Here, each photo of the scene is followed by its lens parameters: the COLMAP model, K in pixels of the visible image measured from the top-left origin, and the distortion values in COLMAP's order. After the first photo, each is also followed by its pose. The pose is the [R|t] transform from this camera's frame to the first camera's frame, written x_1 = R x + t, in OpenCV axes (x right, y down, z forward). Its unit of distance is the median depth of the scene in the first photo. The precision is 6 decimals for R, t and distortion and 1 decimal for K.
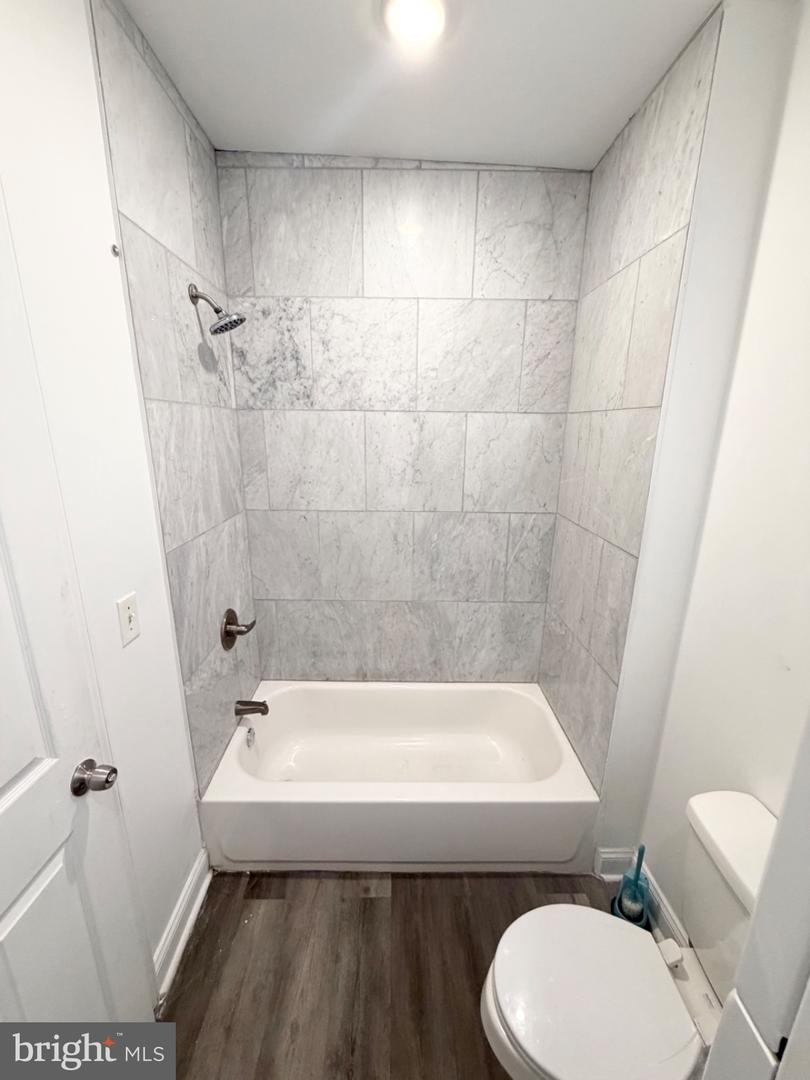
lens RADIAL K [[430.7, 0, 407.1], [0, 430.7, 543.2], [0, 0, 1]] dist [0.000866, 0.000175]
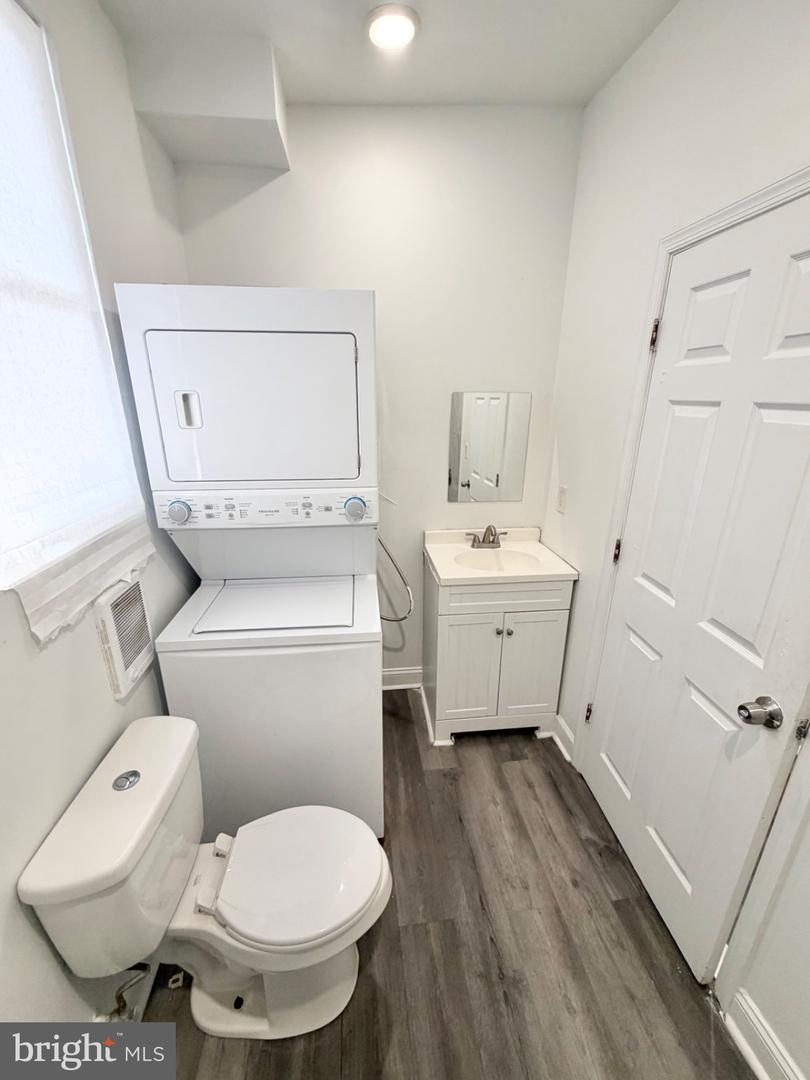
lens RADIAL K [[430.7, 0, 406.0], [0, 430.7, 537.1], [0, 0, 1]] dist [0.000866, 0.000175]
pose [[-0.995663, 0.018020, -0.091266, 0.181250], [-0.034245, 0.841175, 0.539677, -0.293562], [0.086496, 0.540462, -0.836910, 1.216518]]
